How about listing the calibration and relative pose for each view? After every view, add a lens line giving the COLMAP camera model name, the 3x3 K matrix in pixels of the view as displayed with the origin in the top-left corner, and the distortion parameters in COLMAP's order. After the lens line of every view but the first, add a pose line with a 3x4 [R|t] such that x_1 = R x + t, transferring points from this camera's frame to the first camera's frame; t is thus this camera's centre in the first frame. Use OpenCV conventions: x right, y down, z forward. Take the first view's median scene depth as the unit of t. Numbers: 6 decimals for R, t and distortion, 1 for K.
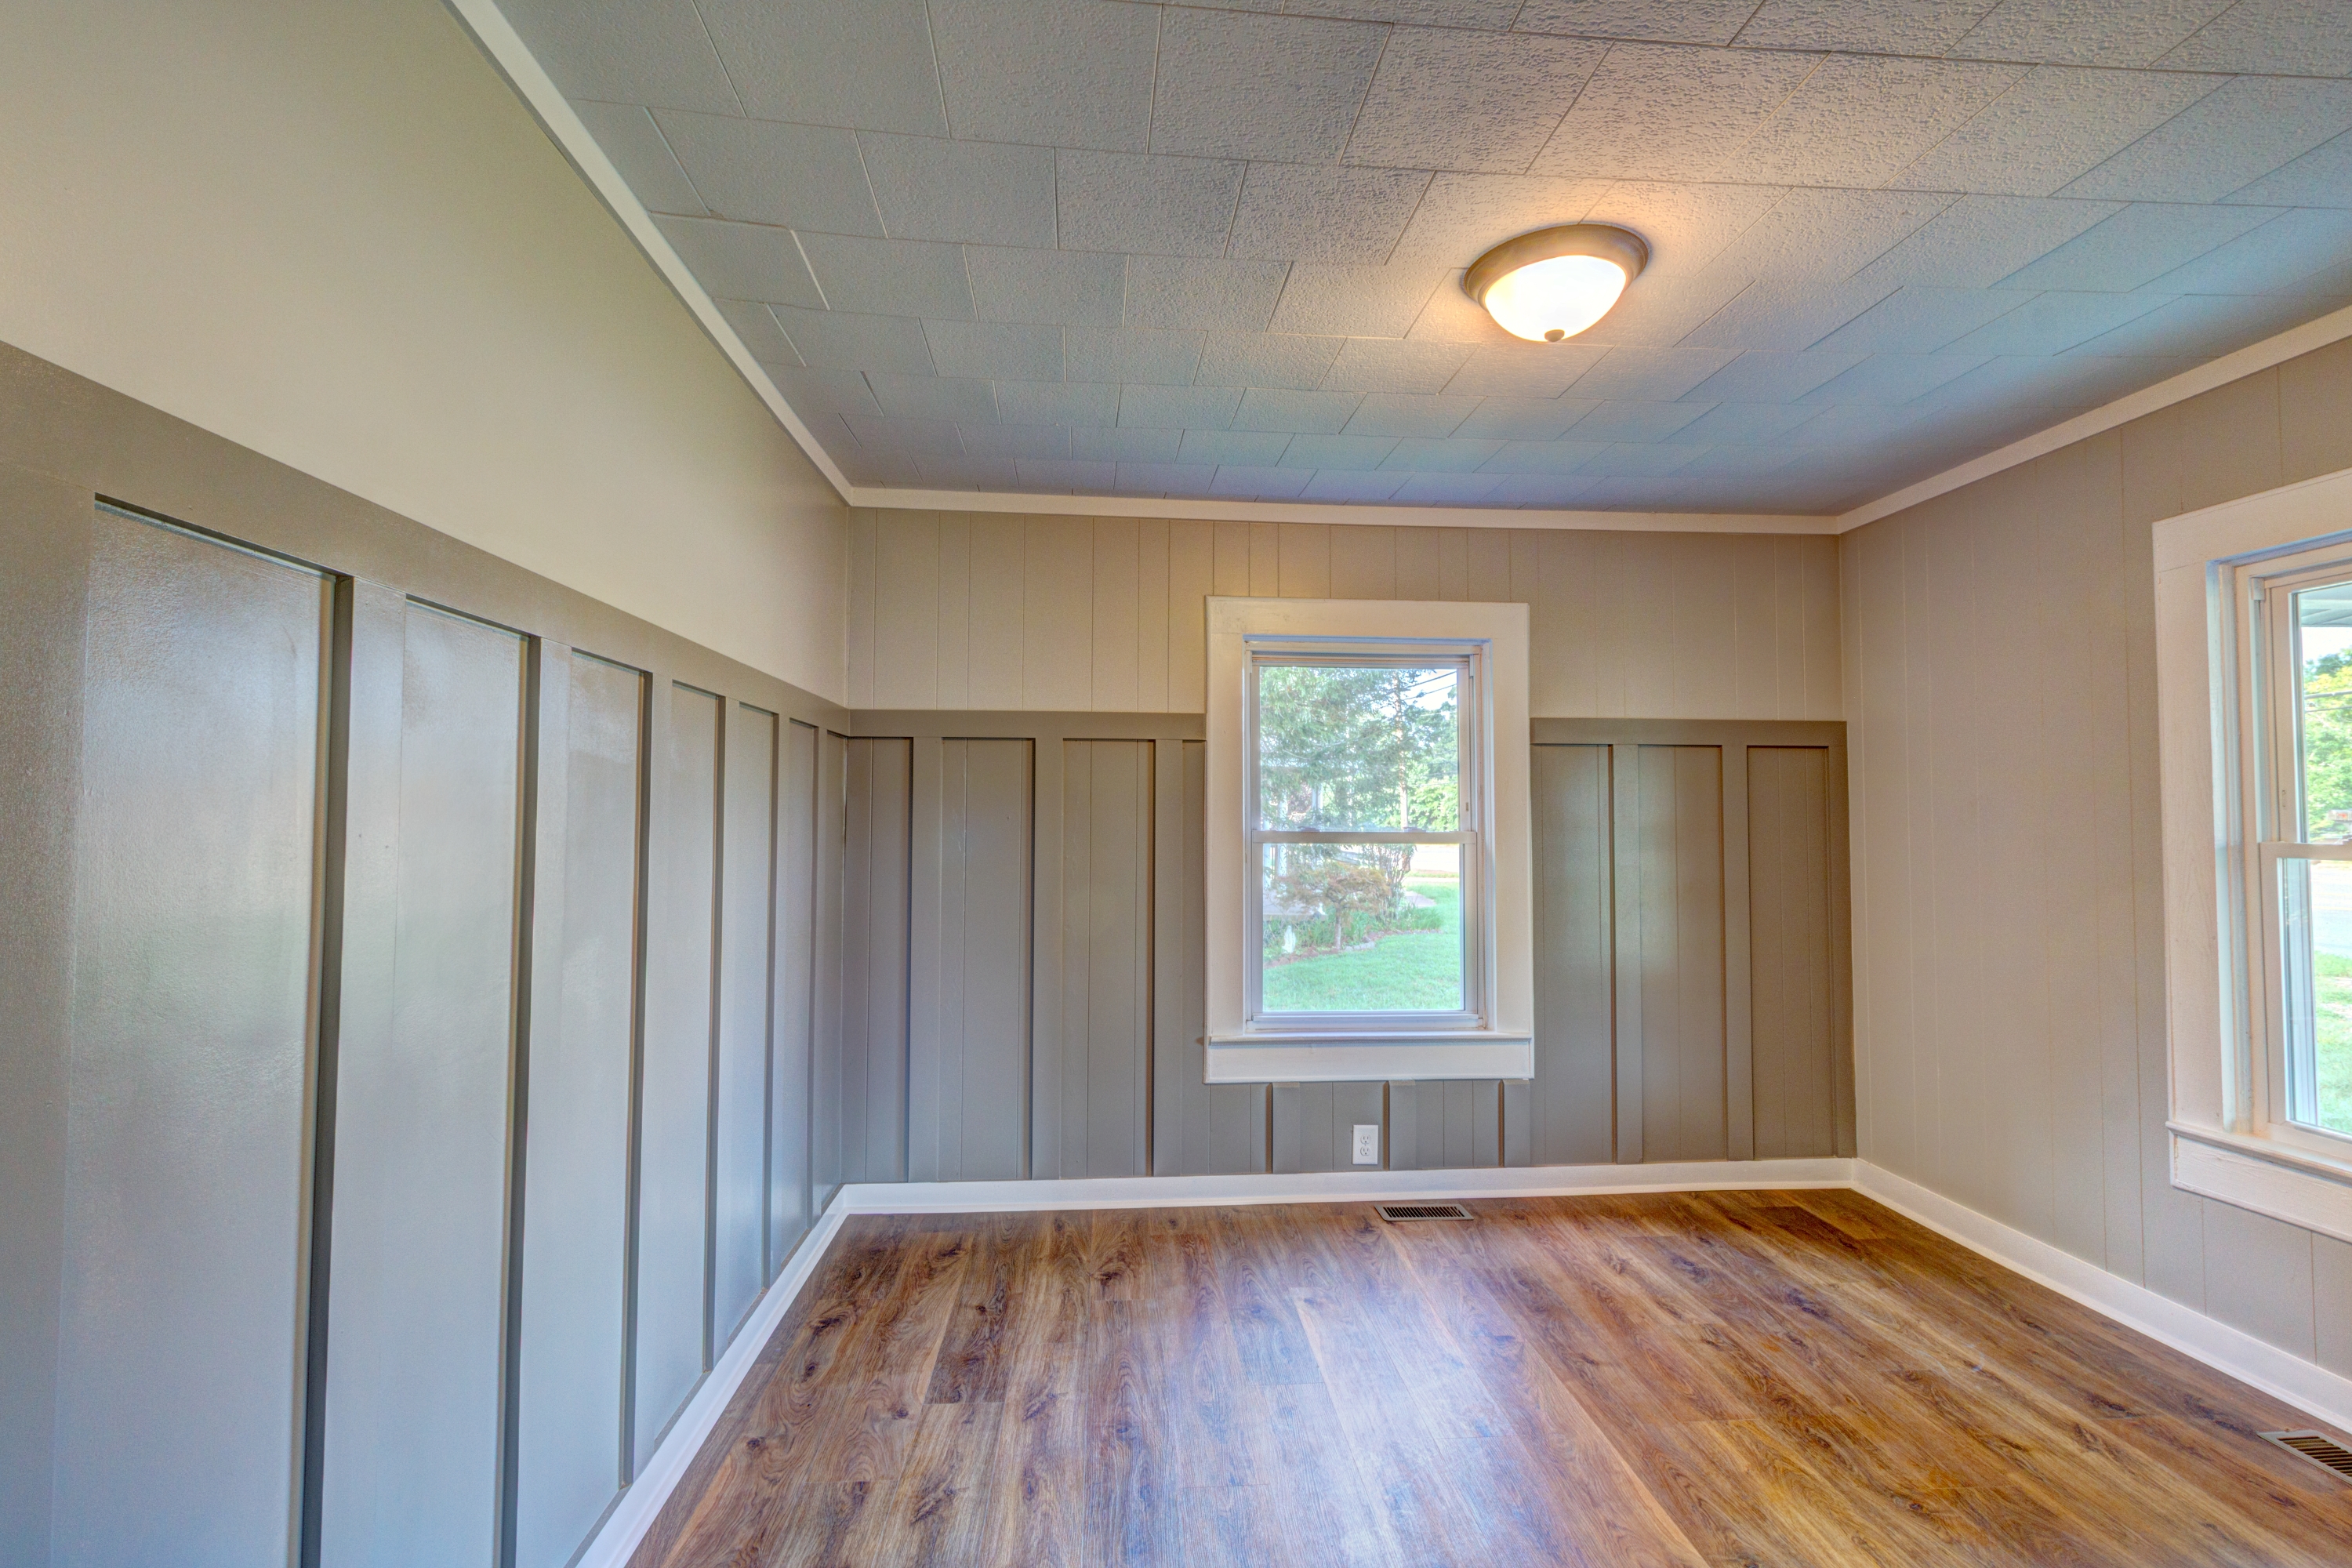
lens RADIAL K [[1074.2, 0, 1176.0], [0, 1074.2, 784.0], [0, 0, 1]] dist [0.006886, -0.001150]
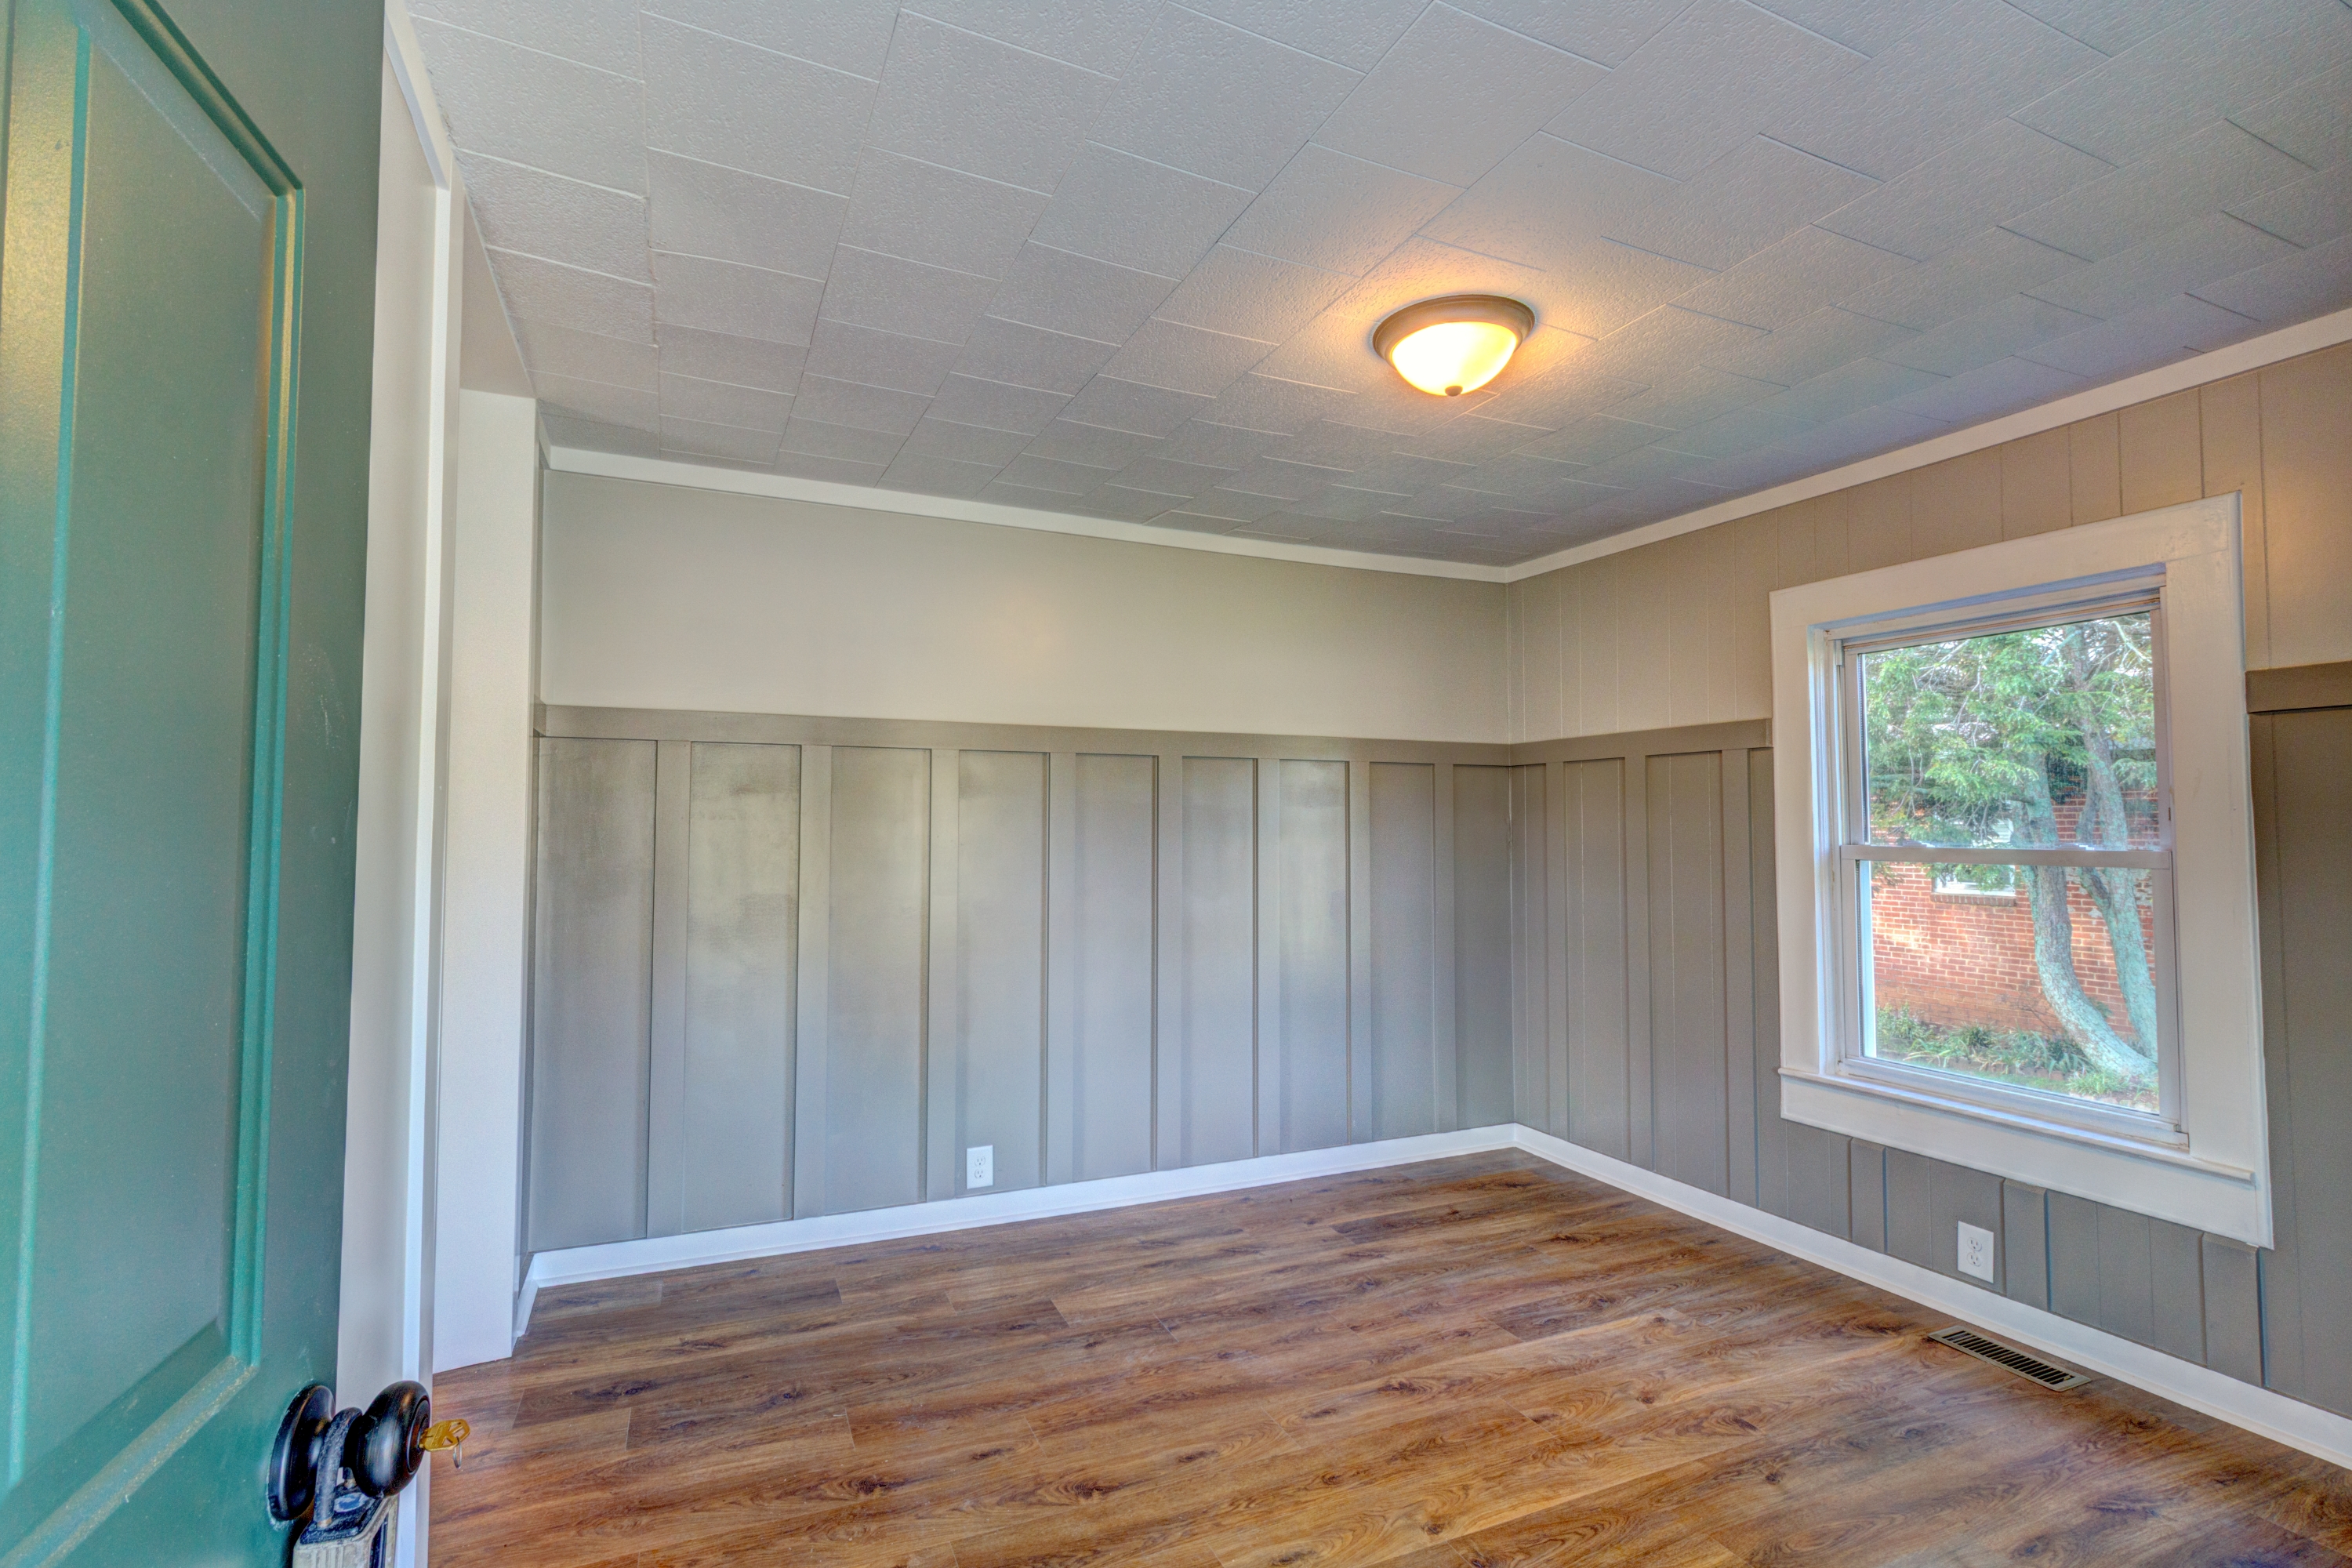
lens RADIAL K [[1074.2, 0, 1176.0], [0, 1074.2, 784.0], [0, 0, 1]] dist [0.006886, -0.001150]
pose [[0.337469, -0.040756, -0.940454, 0.807495], [0.036656, 0.998874, -0.030134, 0.000137], [0.940623, -0.024304, 0.338583, 0.222739]]
